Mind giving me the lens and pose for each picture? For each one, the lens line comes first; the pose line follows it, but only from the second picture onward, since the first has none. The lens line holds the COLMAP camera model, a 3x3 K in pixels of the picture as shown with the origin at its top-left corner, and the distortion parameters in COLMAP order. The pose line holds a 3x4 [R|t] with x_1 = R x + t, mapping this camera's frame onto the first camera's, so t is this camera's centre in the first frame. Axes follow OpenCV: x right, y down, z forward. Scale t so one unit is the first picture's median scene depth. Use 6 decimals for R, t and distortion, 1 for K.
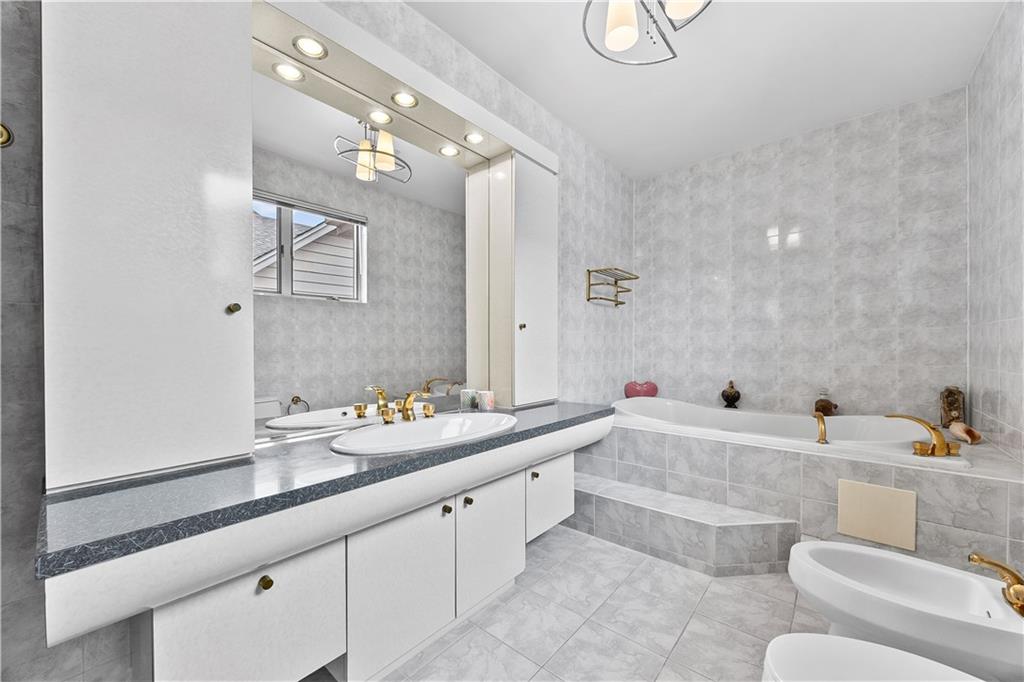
lens RADIAL K [[390.9, 0, 511.7], [0, 390.9, 343.5], [0, 0, 1]] dist [0.001062, 0.000088]
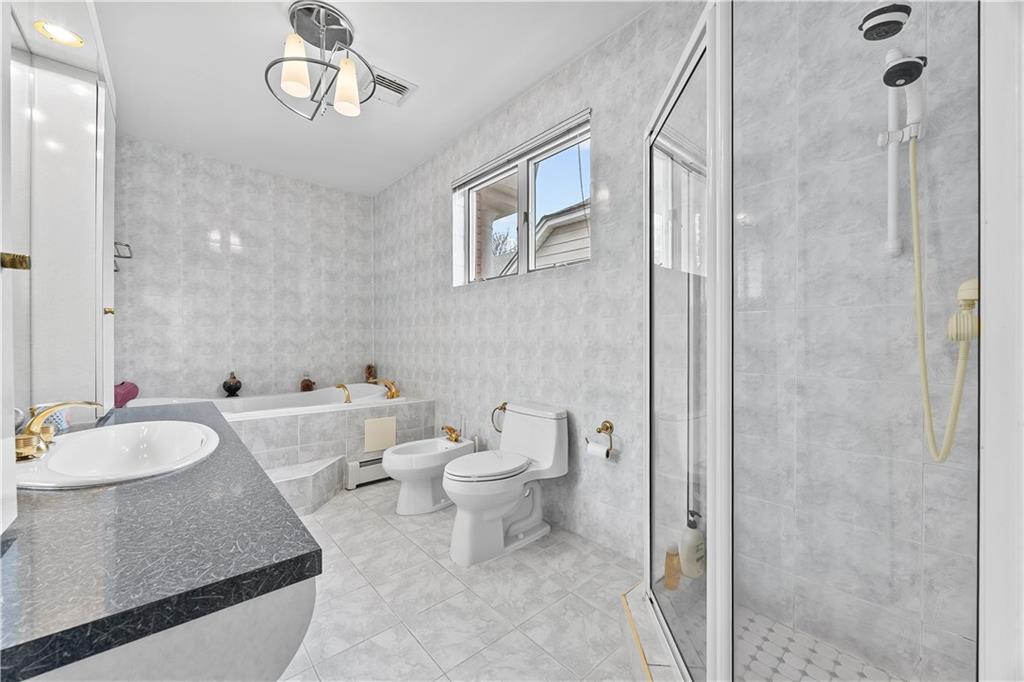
lens RADIAL K [[390.9, 0, 511.7], [0, 390.9, 343.5], [0, 0, 1]] dist [0.001062, 0.000088]
pose [[0.123315, 0.003226, 0.992362, -0.539107], [-0.010904, 0.999939, -0.001895, 0.013143], [-0.992308, -0.010587, 0.123342, 0.132003]]
